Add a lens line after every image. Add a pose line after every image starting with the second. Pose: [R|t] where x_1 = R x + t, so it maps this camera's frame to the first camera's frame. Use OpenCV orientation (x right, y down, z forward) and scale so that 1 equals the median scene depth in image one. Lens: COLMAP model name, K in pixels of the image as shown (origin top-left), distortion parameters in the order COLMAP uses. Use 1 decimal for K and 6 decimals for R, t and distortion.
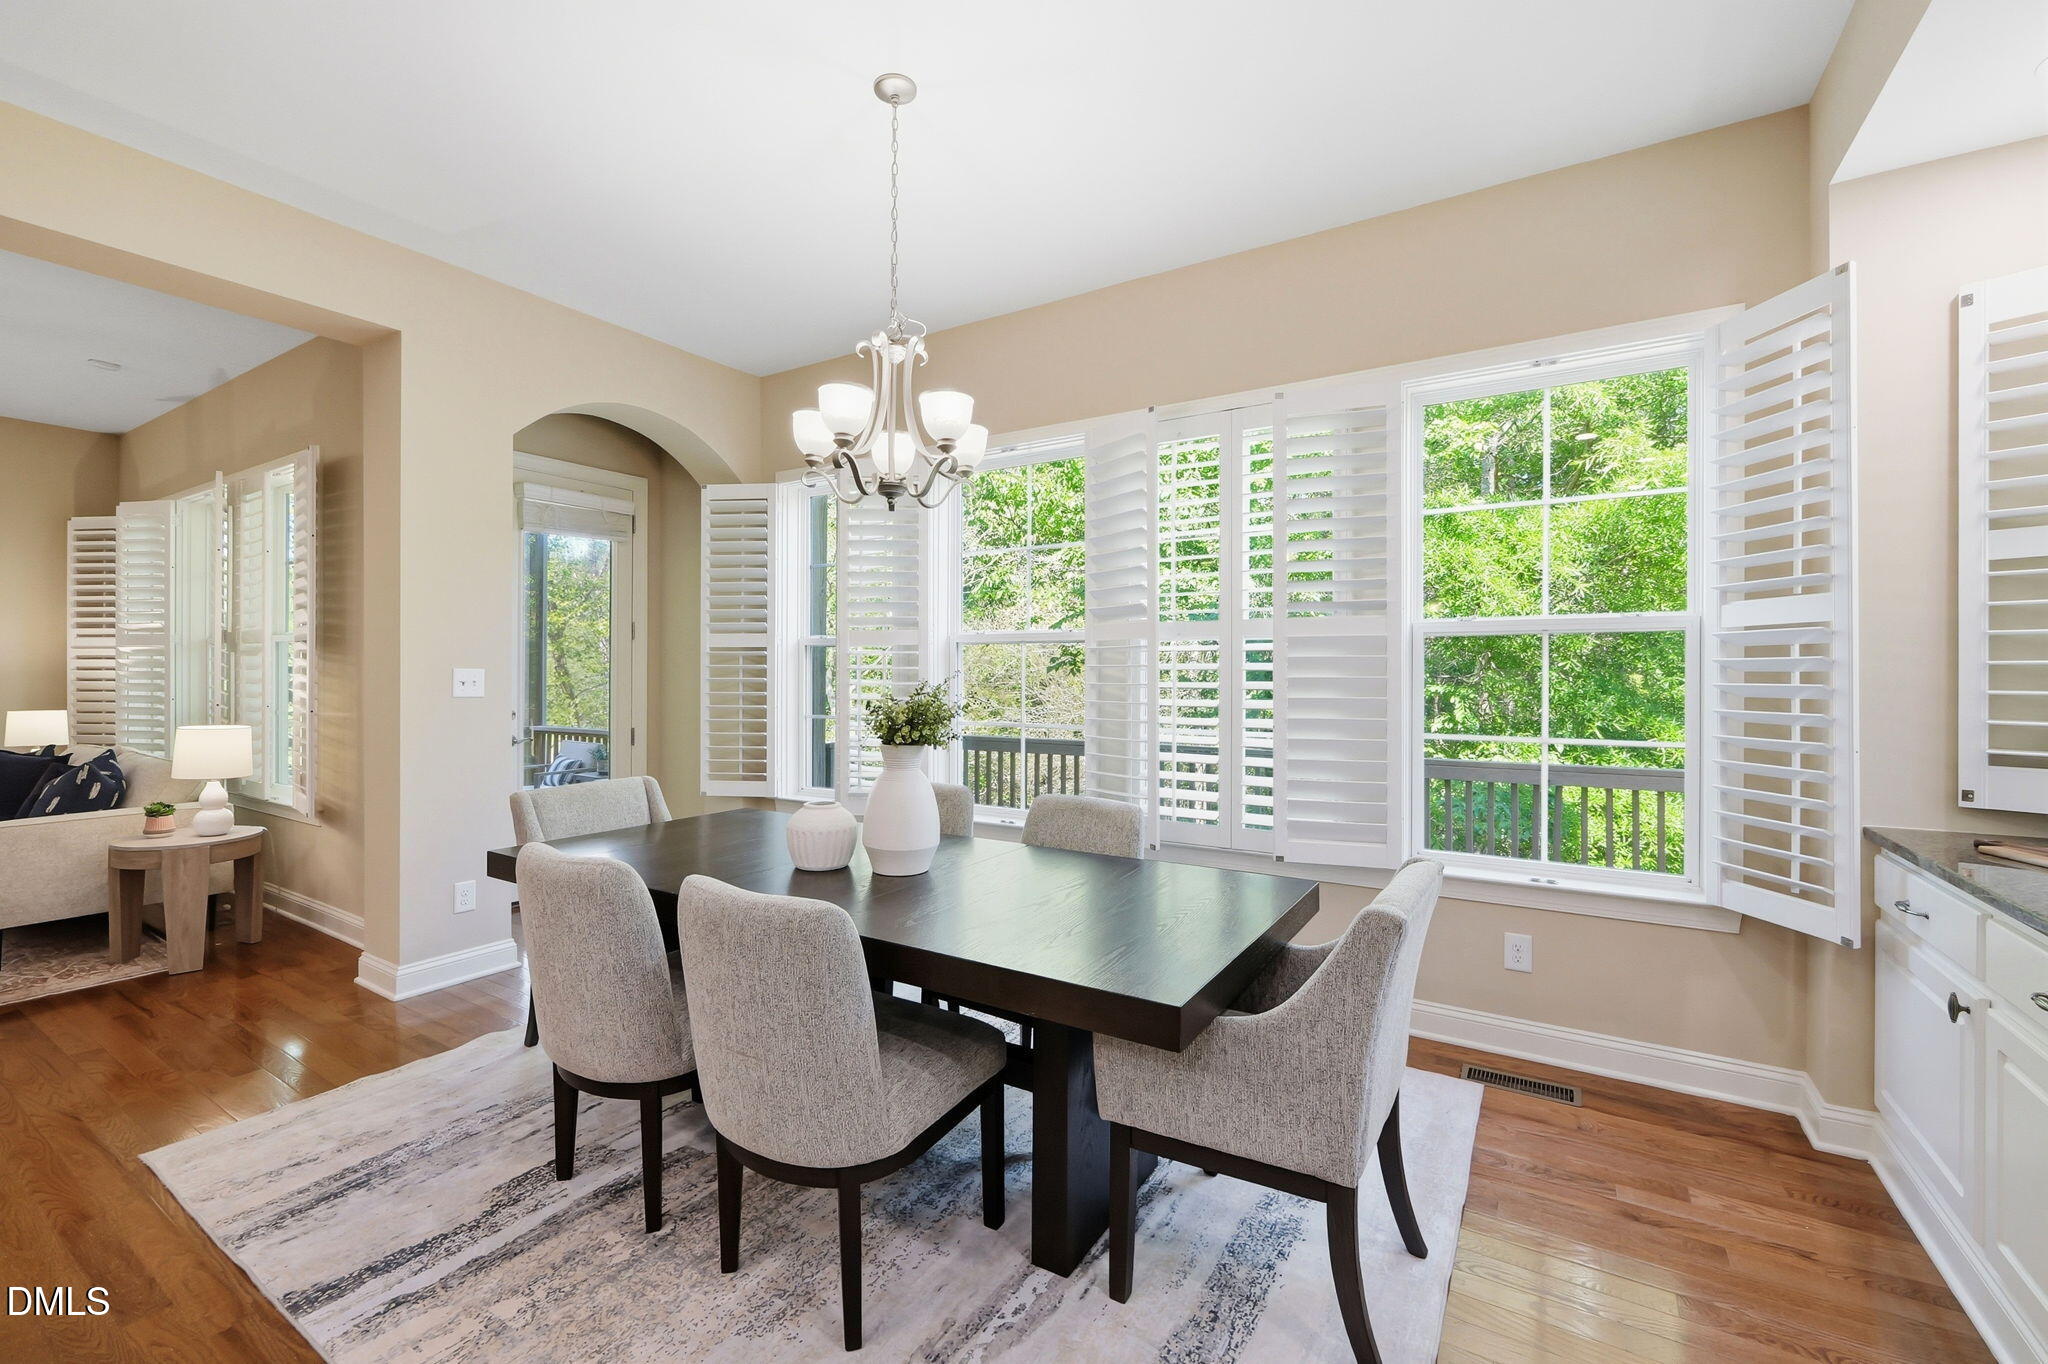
lens RADIAL K [[869.0, 0, 1012.0], [0, 869.0, 666.8], [0, 0, 1]] dist [-0.004213, -0.001598]
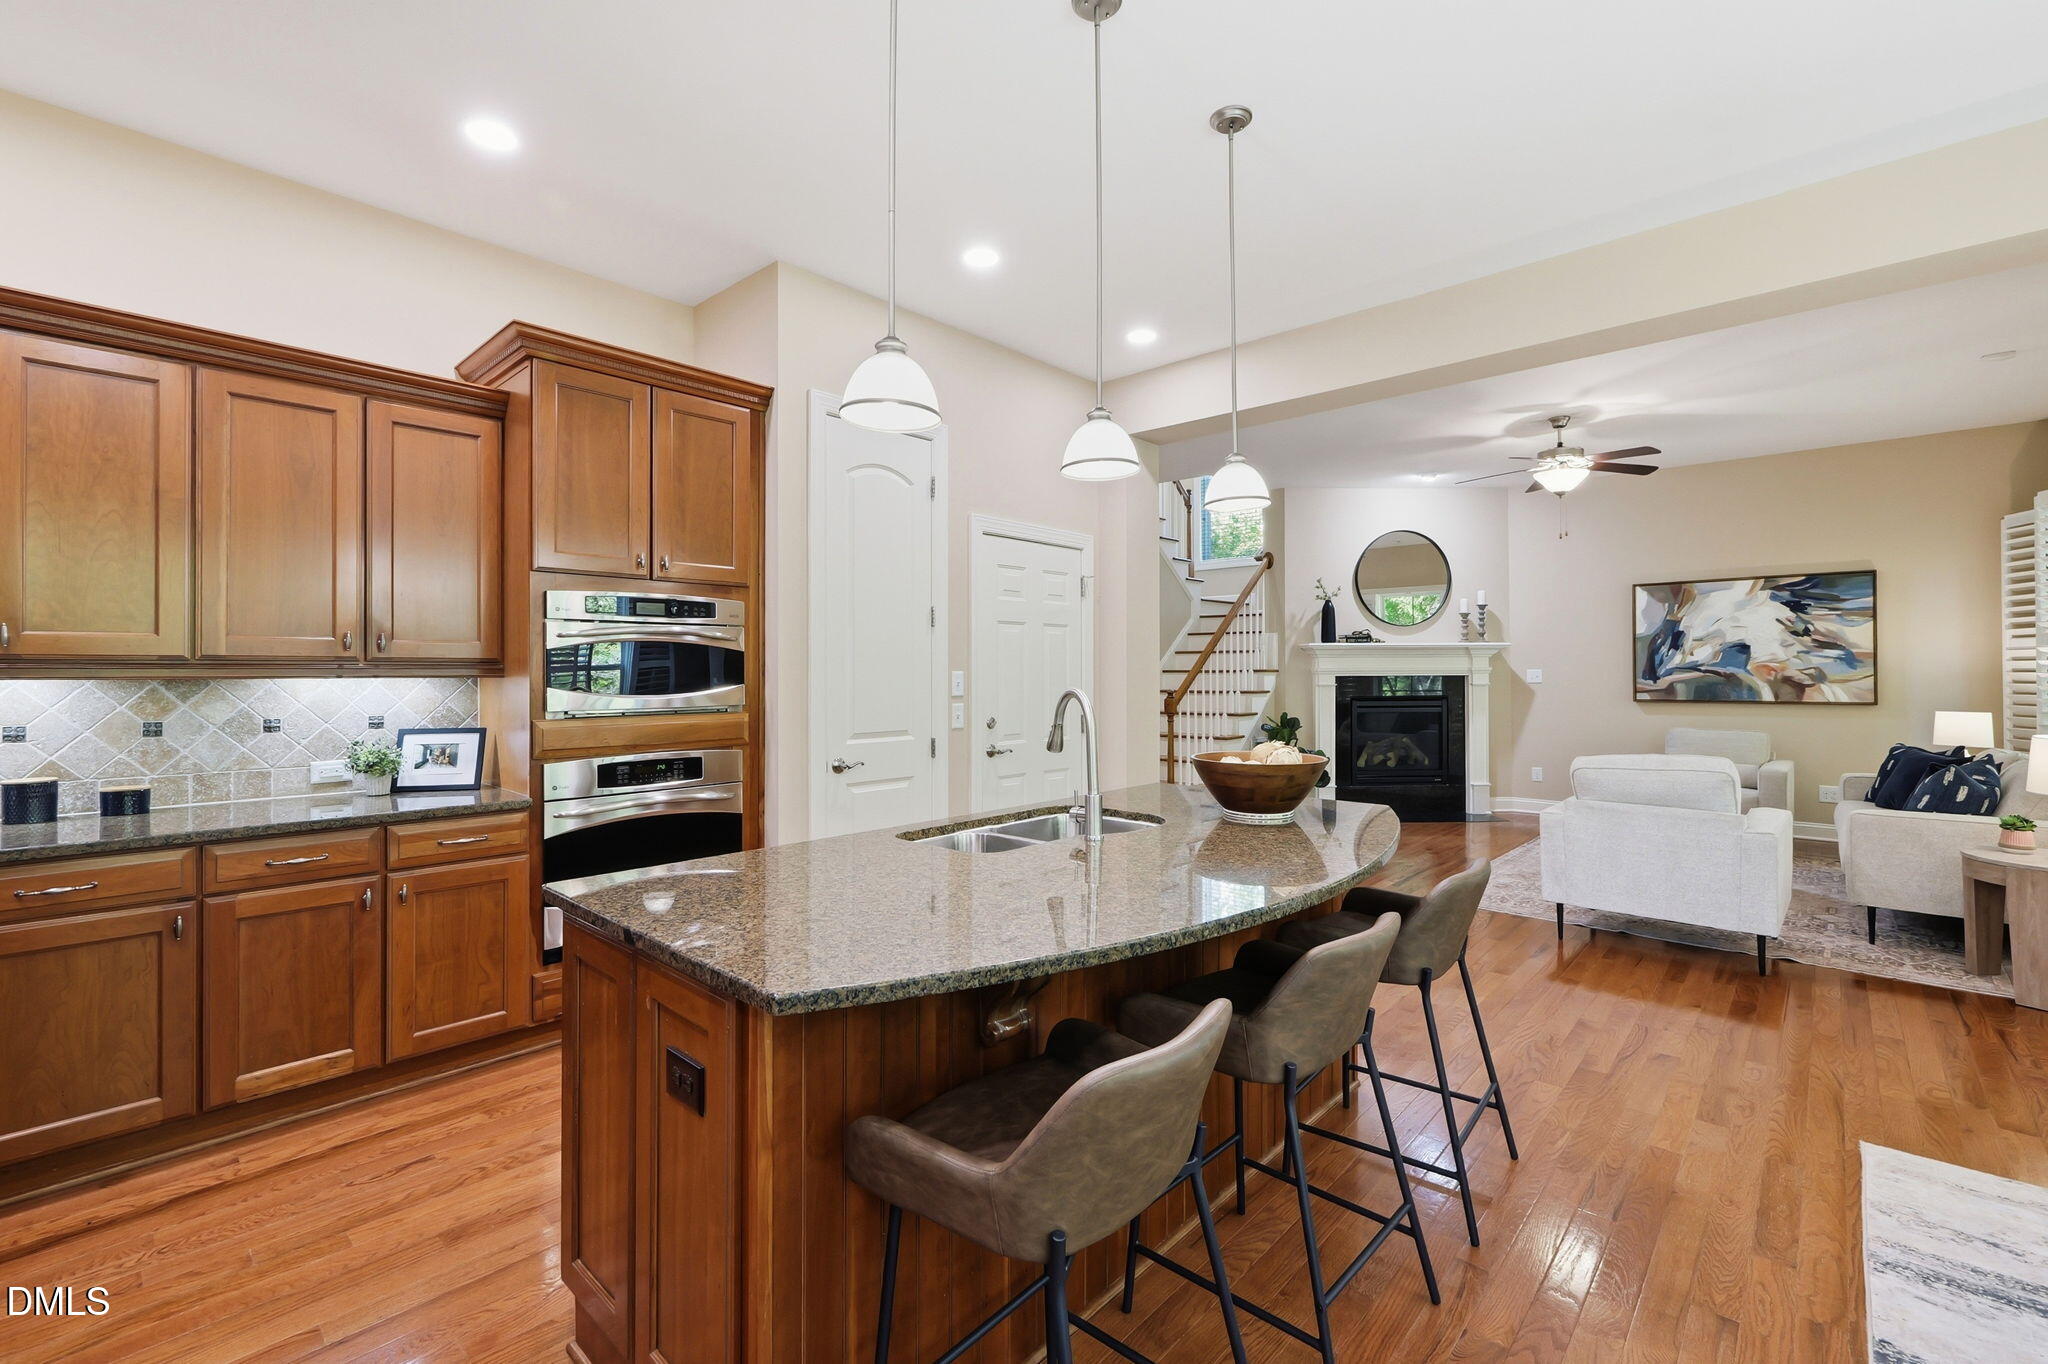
lens RADIAL K [[869.0, 0, 1012.0], [0, 869.0, 666.8], [0, 0, 1]] dist [-0.004213, -0.001598]
pose [[-0.190807, -0.007661, -0.981598, 0.123876], [0.004923, 0.999950, -0.008761, 0.000984], [0.981615, -0.006504, -0.190760, 0.123565]]
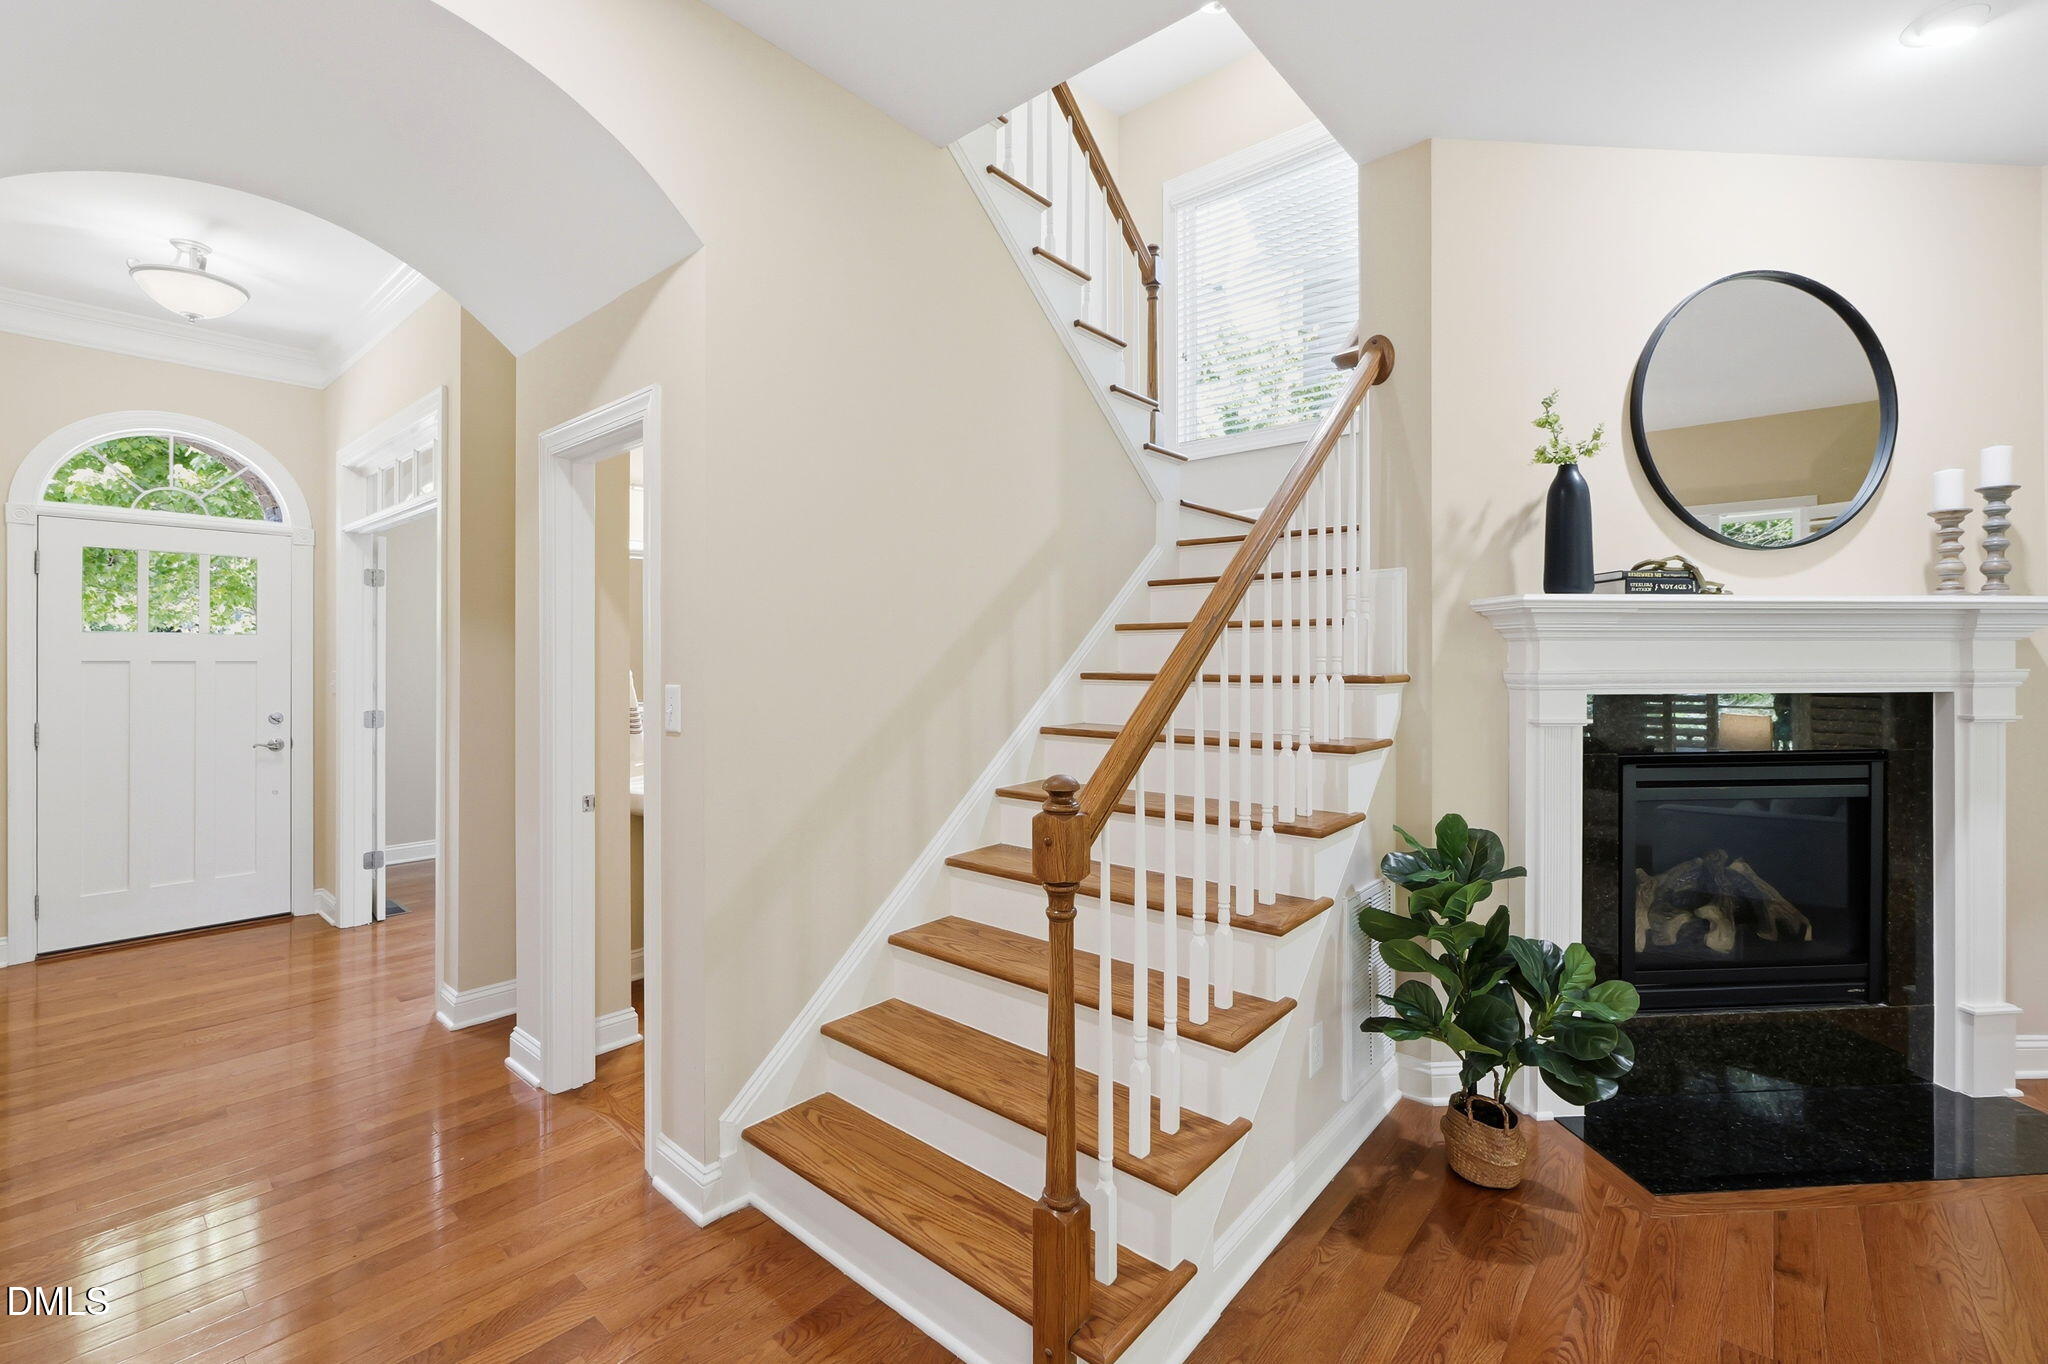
lens RADIAL K [[869.0, 0, 1012.0], [0, 869.0, 666.8], [0, 0, 1]] dist [-0.004213, -0.001598]
pose [[-0.154888, 0.001695, -0.987931, -1.275212], [0.002198, 0.999997, 0.001371, -0.015405], [0.987930, -0.001959, -0.154891, 0.142586]]
